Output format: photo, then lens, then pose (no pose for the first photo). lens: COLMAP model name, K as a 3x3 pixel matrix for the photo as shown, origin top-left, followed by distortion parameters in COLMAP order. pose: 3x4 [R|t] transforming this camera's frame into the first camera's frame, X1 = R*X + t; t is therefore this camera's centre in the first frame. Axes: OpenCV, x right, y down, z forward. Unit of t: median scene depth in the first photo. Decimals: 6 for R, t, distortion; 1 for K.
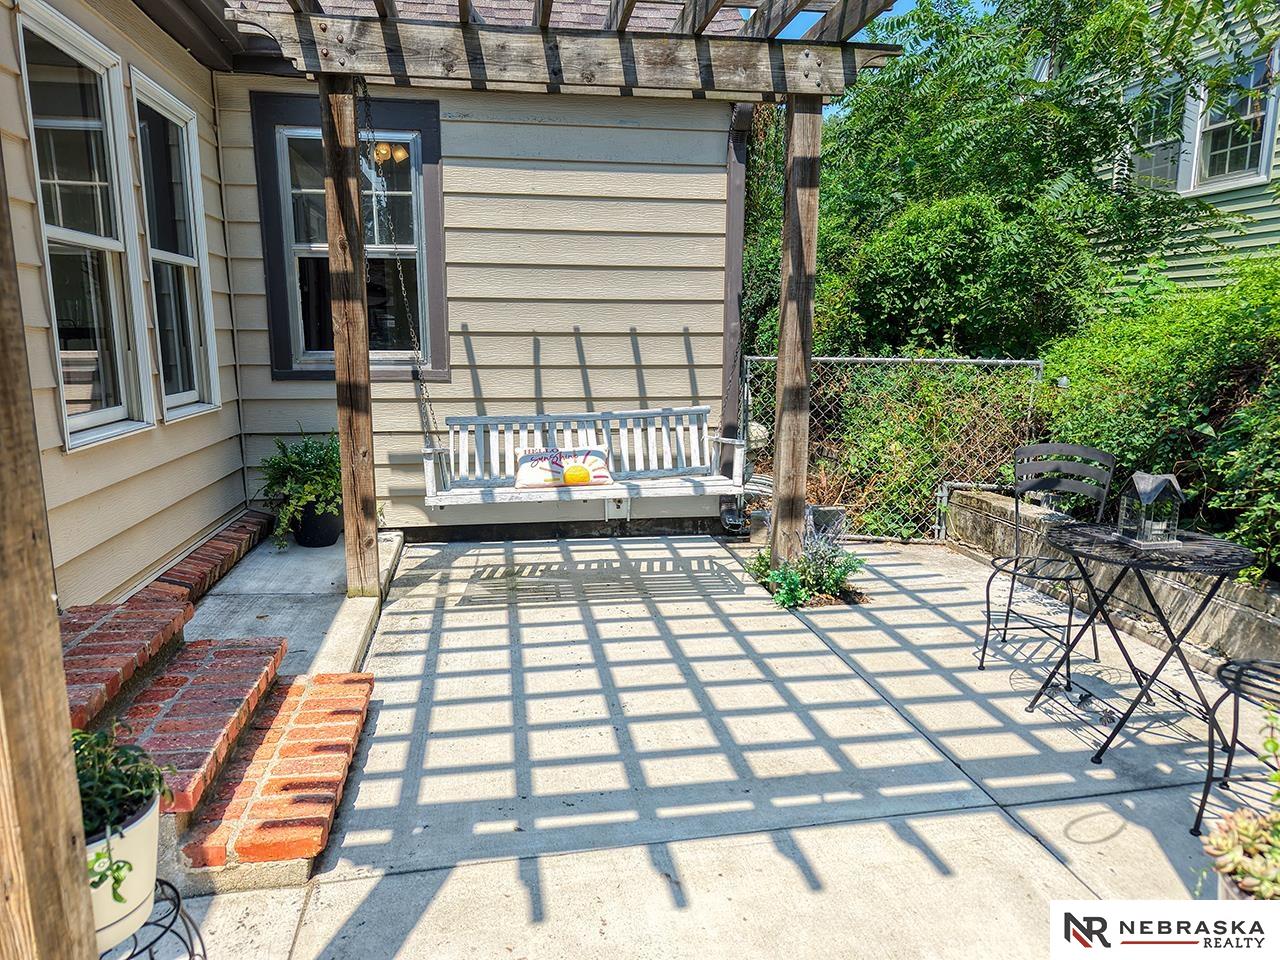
lens RADIAL K [[860.8, 0, 635.9], [0, 860.8, 481.4], [0, 0, 1]] dist [0.024702, -0.020496]
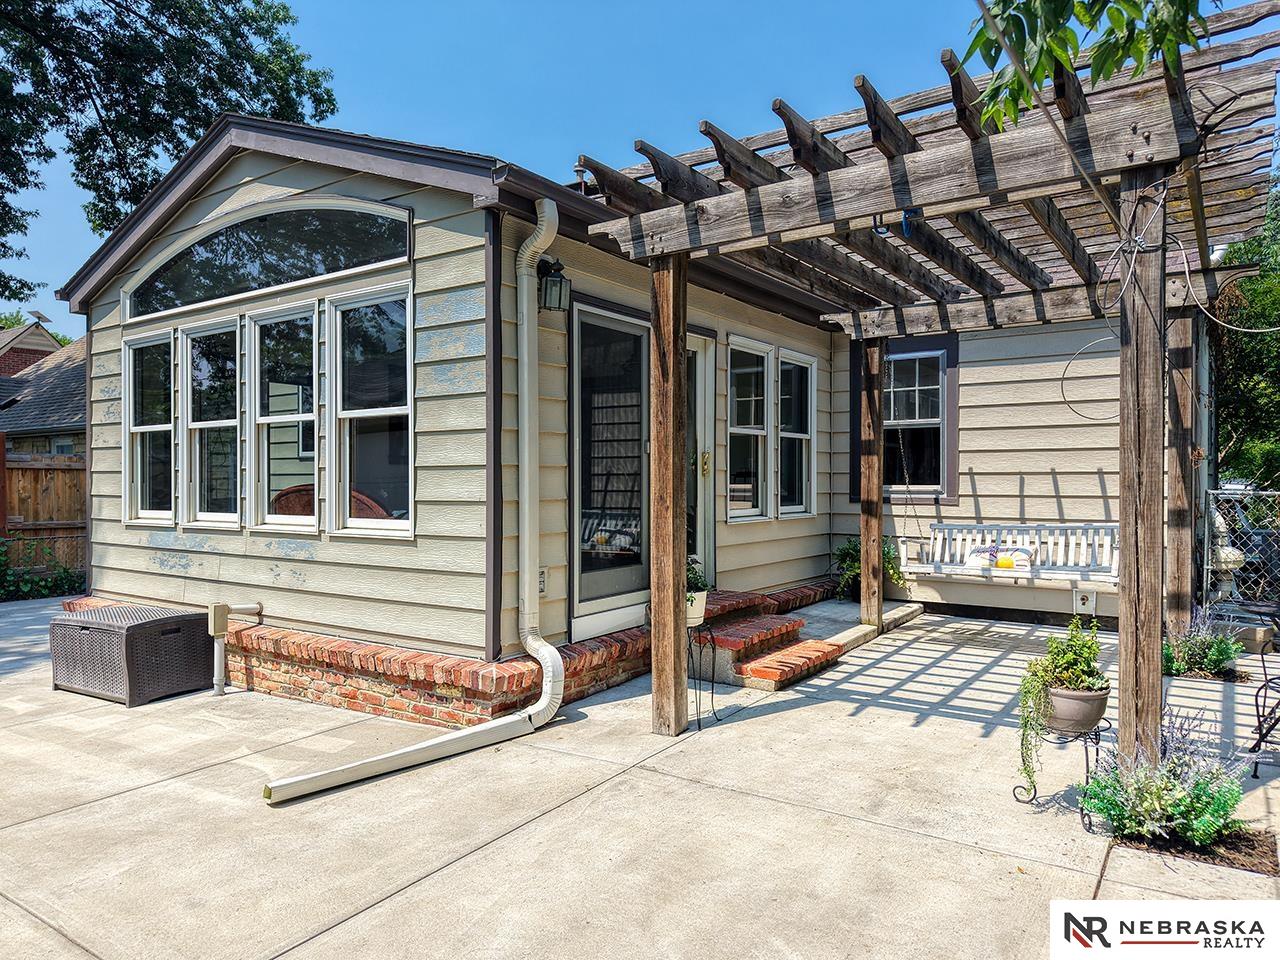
lens RADIAL K [[860.8, 0, 631.9], [0, 860.8, 480.4], [0, 0, 1]] dist [0.024702, -0.020496]
pose [[0.713033, -0.002498, -0.701126, 0.503568], [-0.117883, 0.985331, -0.123395, 0.108703], [0.691149, 0.170635, 0.702279, -0.528135]]
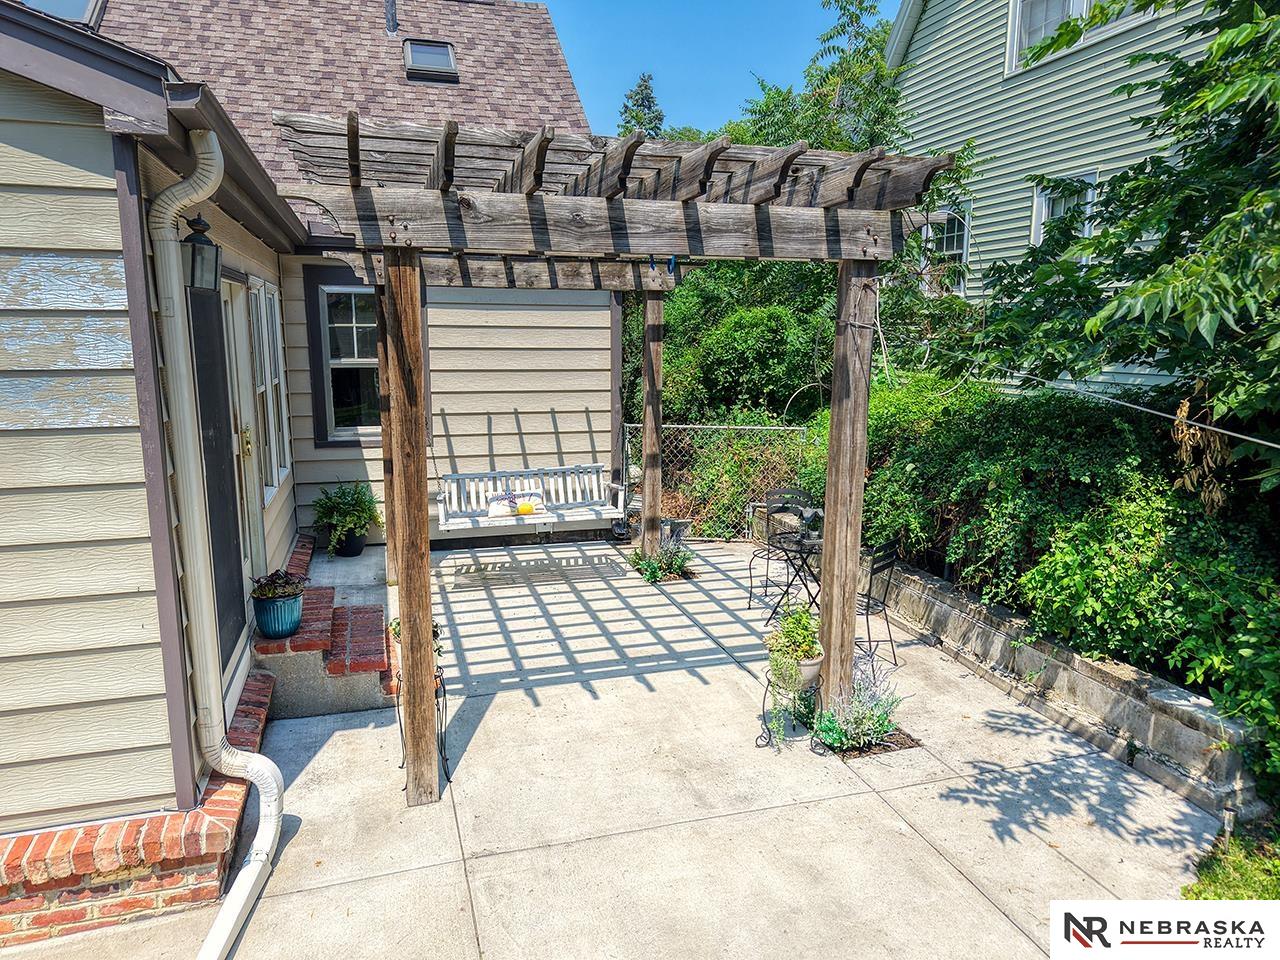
lens RADIAL K [[860.8, 0, 638.7], [0, 860.8, 481.3], [0, 0, 1]] dist [0.024702, -0.020496]
pose [[0.991835, -0.021895, 0.125632, -0.055793], [0.021816, 0.999760, 0.002004, -0.056169], [-0.125646, 0.000754, 0.992075, -0.659353]]
